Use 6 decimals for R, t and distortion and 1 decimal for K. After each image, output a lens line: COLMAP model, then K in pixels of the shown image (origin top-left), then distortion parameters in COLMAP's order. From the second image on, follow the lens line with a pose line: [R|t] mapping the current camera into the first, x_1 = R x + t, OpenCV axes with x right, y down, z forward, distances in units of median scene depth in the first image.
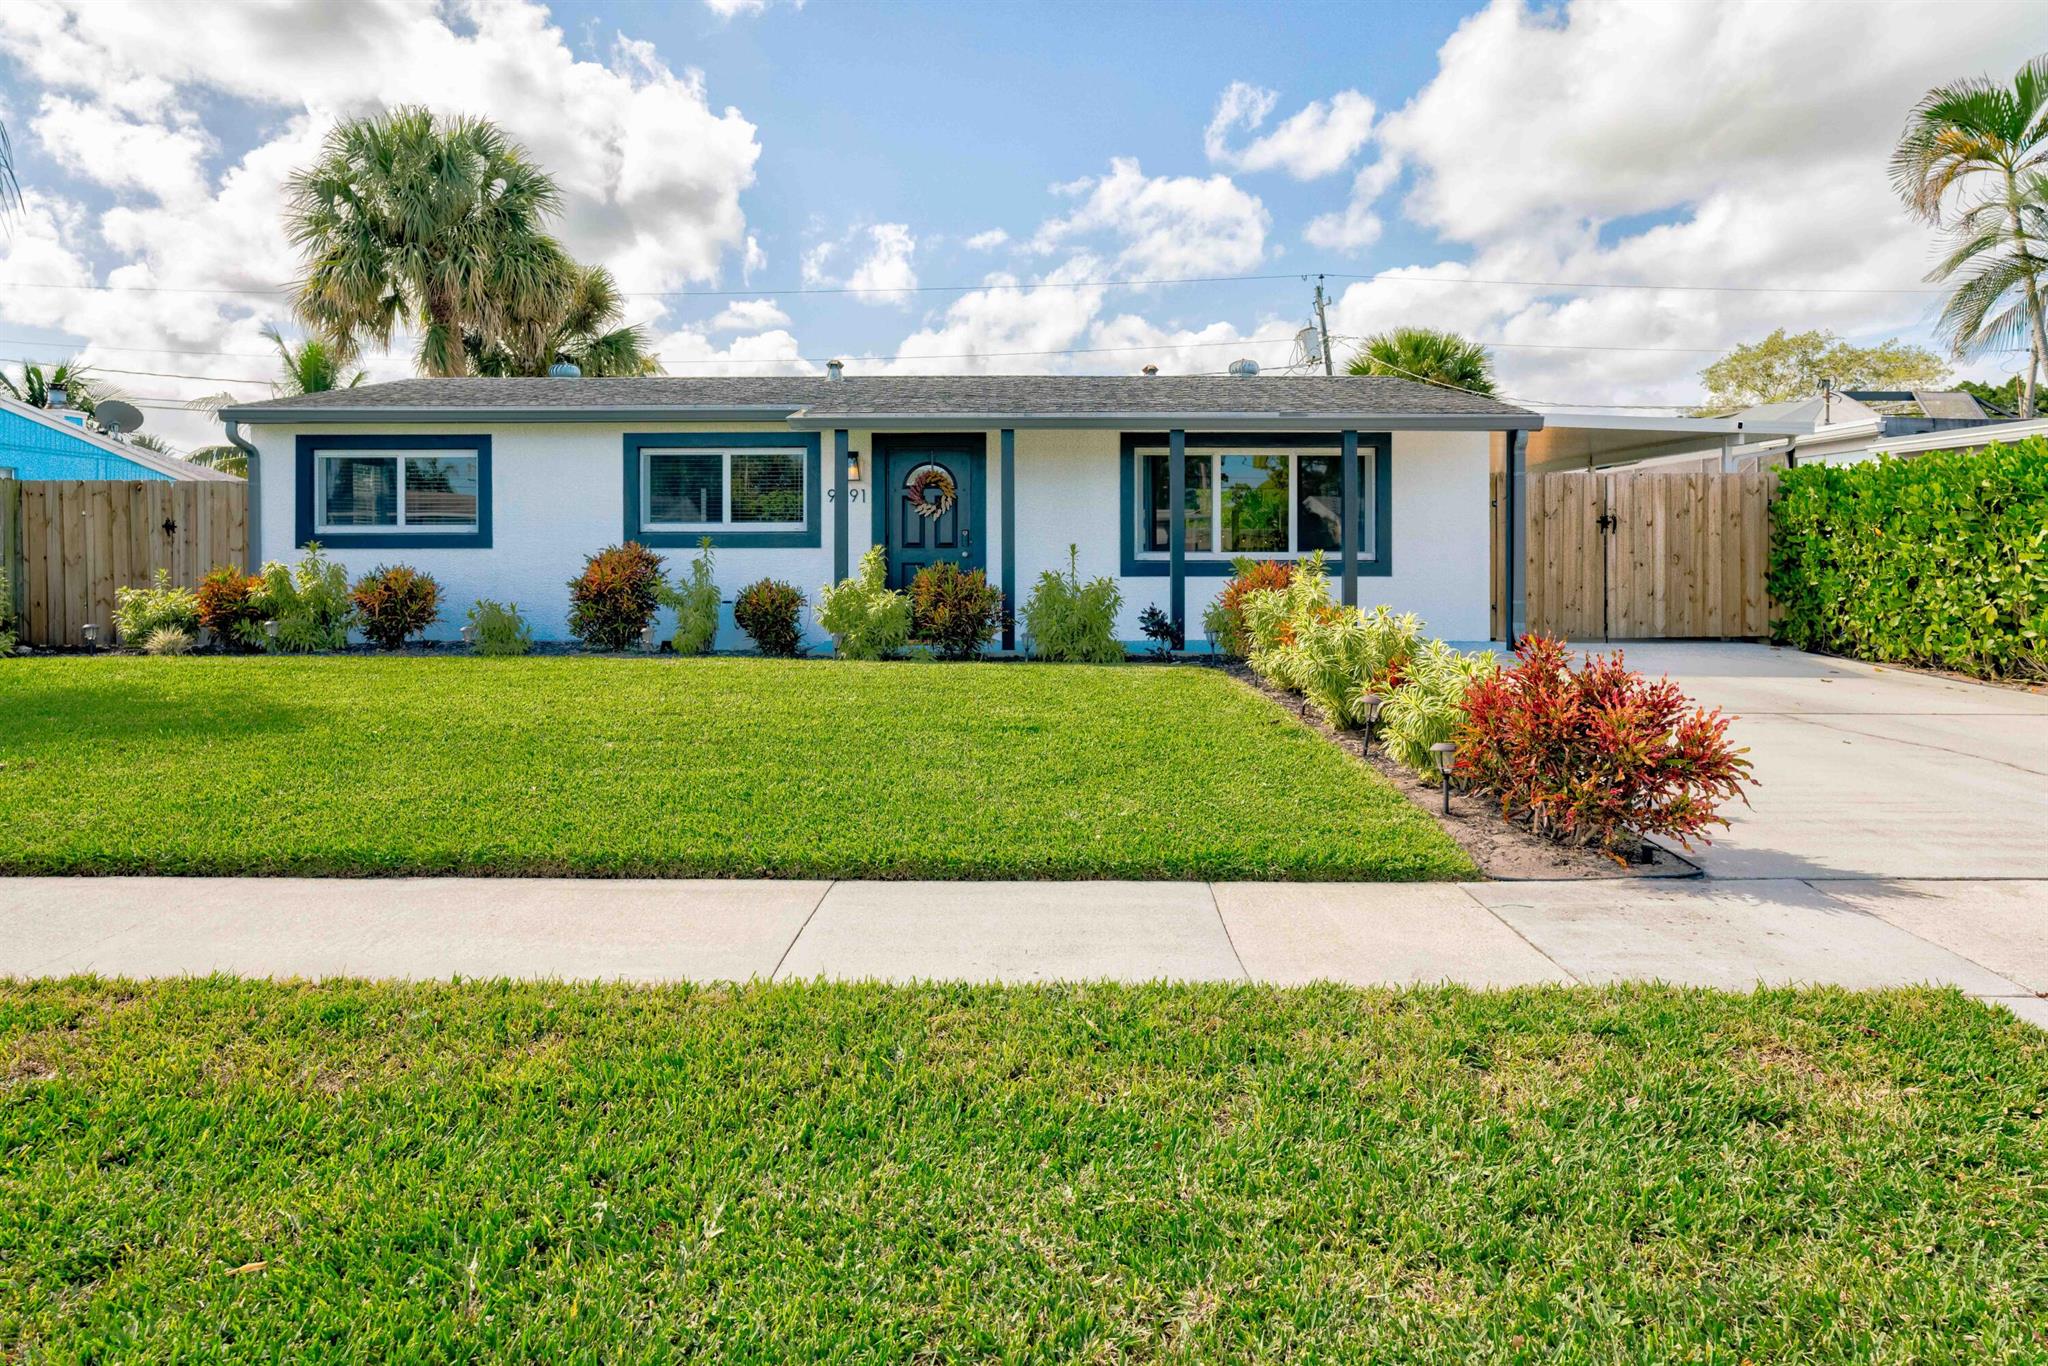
lens RADIAL K [[1280.1, 0, 1033.7], [0, 1280.1, 628.9], [0, 0, 1]] dist [-0.018948, 0.002646]
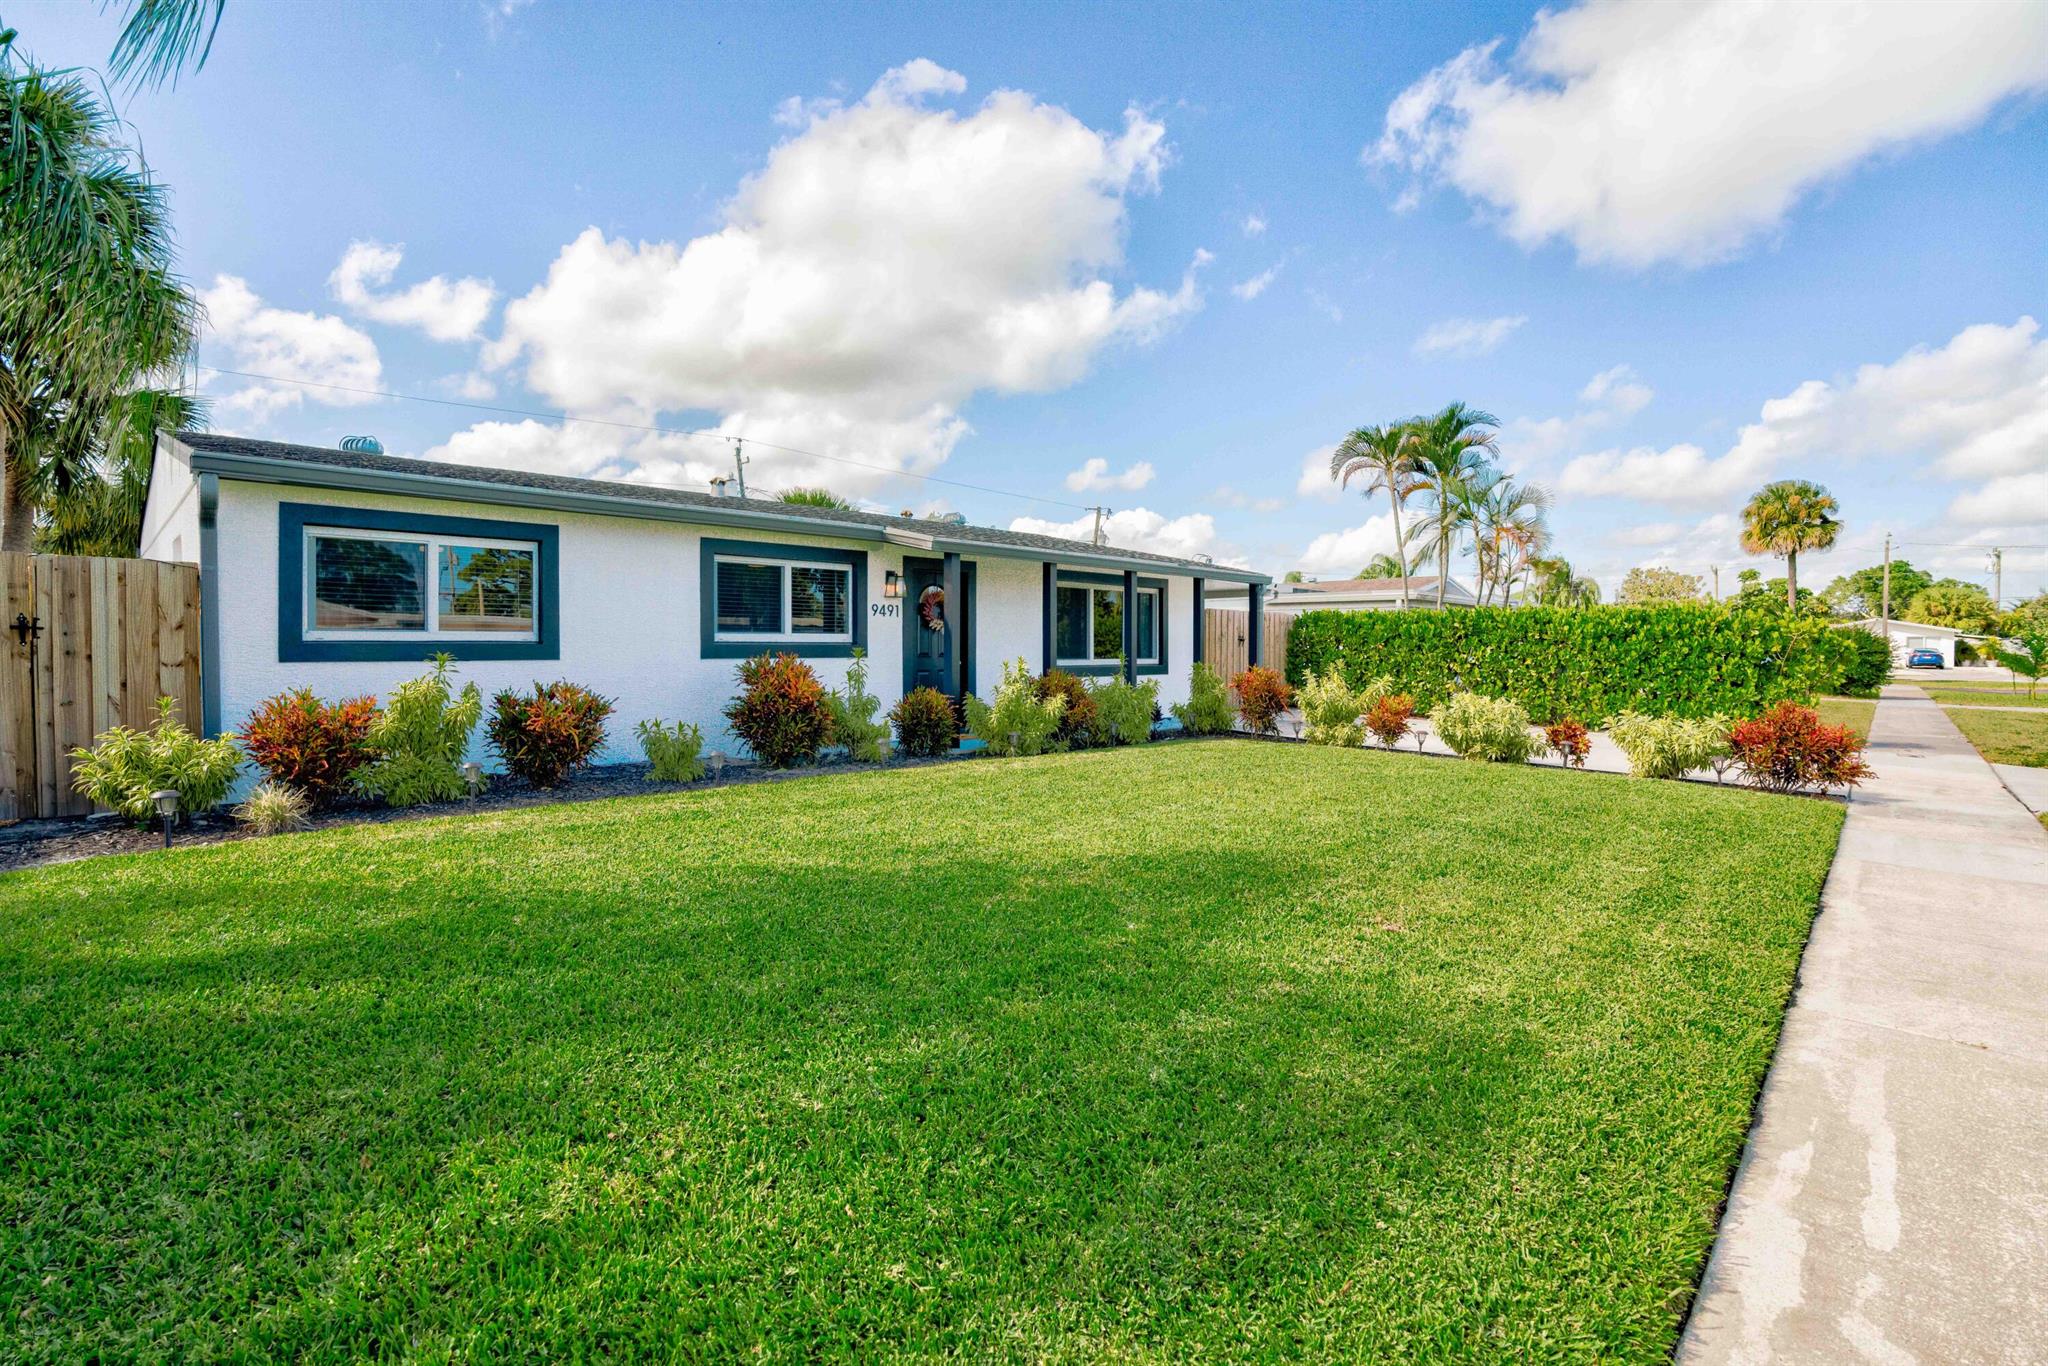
lens RADIAL K [[944.3, 0, 1026.0], [0, 944.3, 663.5], [0, 0, 1]] dist [-0.061343, 0.021068]
pose [[0.687210, -0.010262, 0.726387, -0.647600], [0.041382, 0.998830, -0.025039, -0.032426], [-0.725280, 0.047267, 0.686830, 0.350830]]
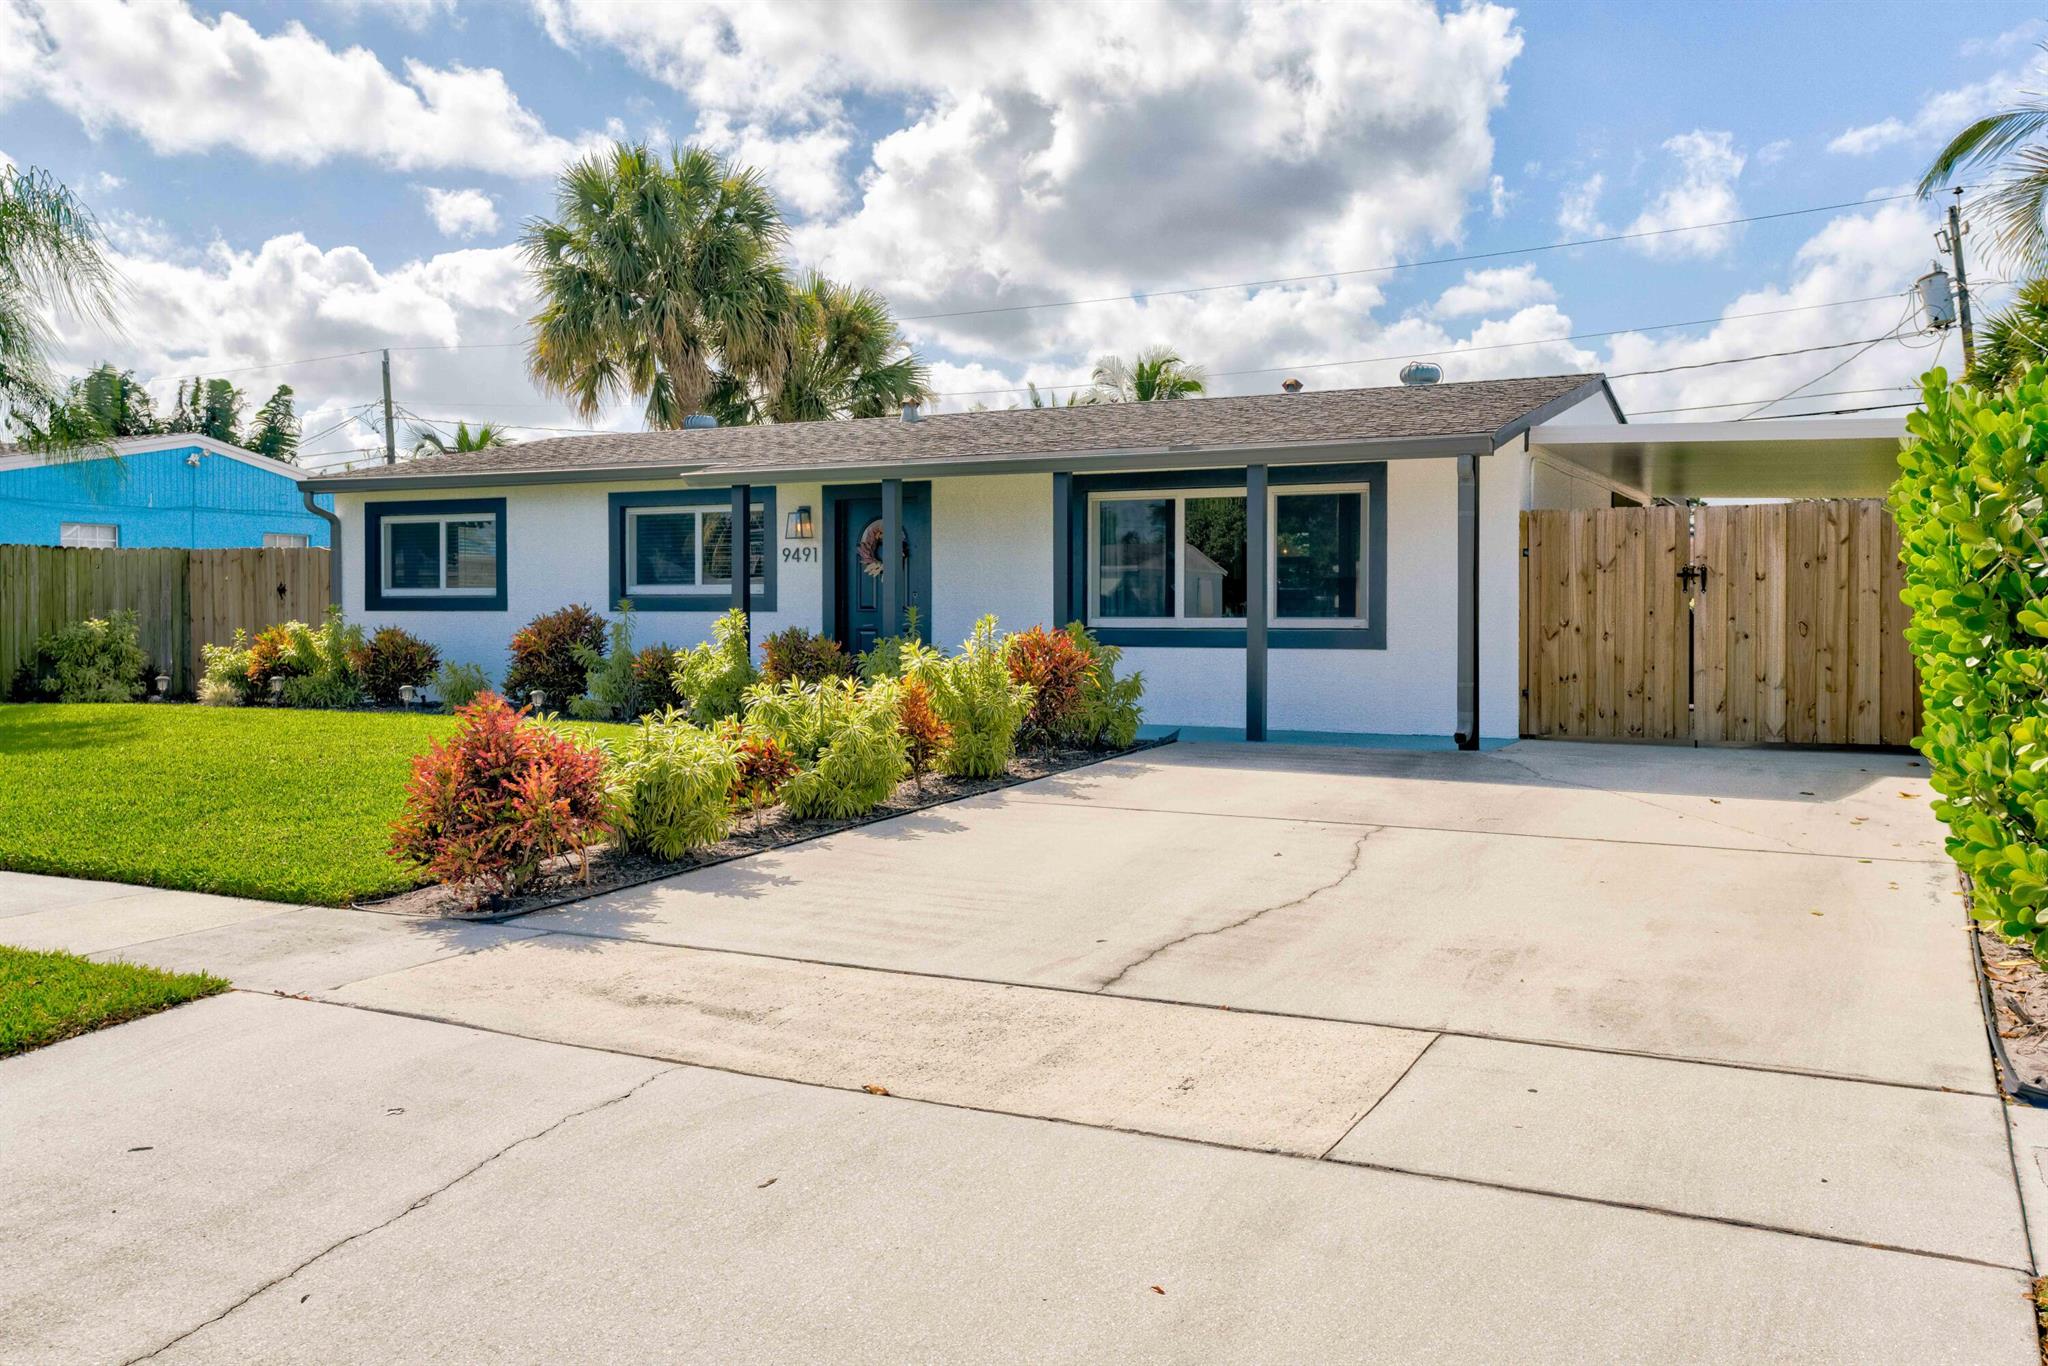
lens RADIAL K [[1791.9, 0, 1020.8], [0, 1791.9, 689.8], [0, 0, 1]] dist [0.032927, -0.003749]
pose [[0.878952, 0.022040, -0.476401, 0.597247], [-0.032277, 0.999390, -0.013316, 0.004341], [0.475817, 0.027080, 0.879127, -0.047062]]
